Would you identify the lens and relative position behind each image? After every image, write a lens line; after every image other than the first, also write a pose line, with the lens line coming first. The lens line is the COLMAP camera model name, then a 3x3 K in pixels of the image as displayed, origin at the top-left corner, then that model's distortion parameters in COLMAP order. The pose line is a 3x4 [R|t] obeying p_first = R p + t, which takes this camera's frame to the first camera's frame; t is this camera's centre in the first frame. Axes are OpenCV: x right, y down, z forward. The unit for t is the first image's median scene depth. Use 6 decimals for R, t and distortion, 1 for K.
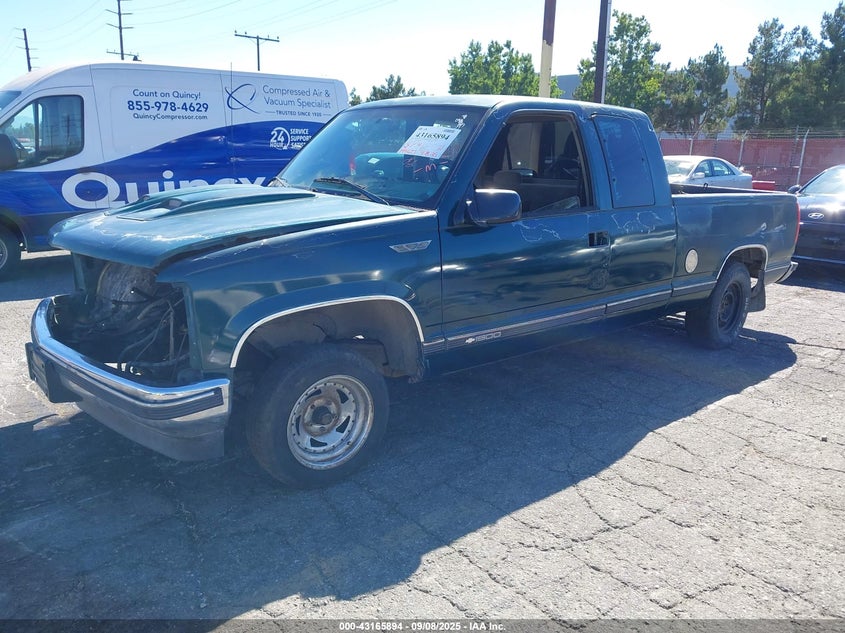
lens RADIAL K [[636.1, 0, 421.3], [0, 636.1, 318.4], [0, 0, 1]] dist [-0.012720, 0.006087]
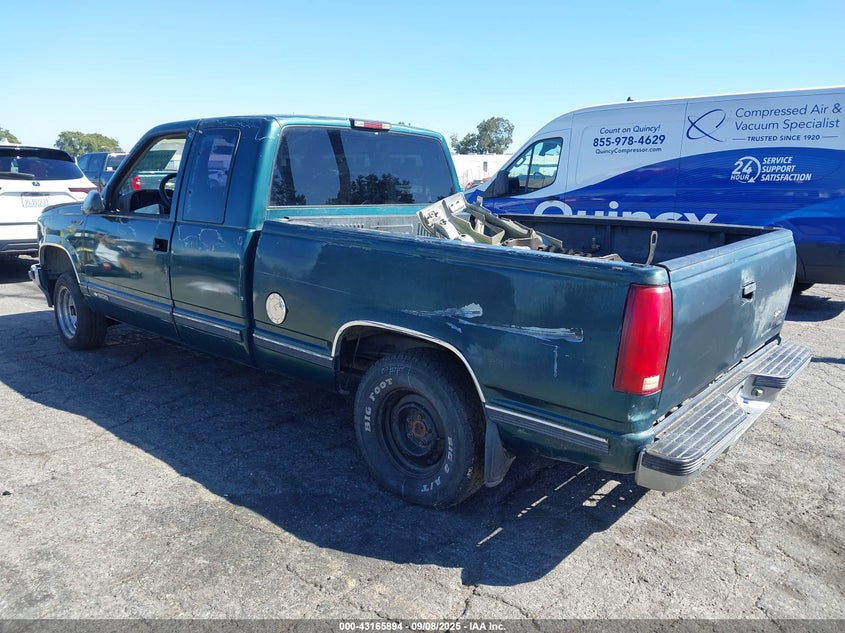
lens RADIAL K [[636.1, 0, 422.0], [0, 636.1, 313.7], [0, 0, 1]] dist [-0.012720, 0.006087]
pose [[0.195949, 0.193041, -0.961426, 0.586966], [-0.265339, 0.954296, 0.137531, -0.115981], [0.944034, 0.228154, 0.238214, 0.492381]]
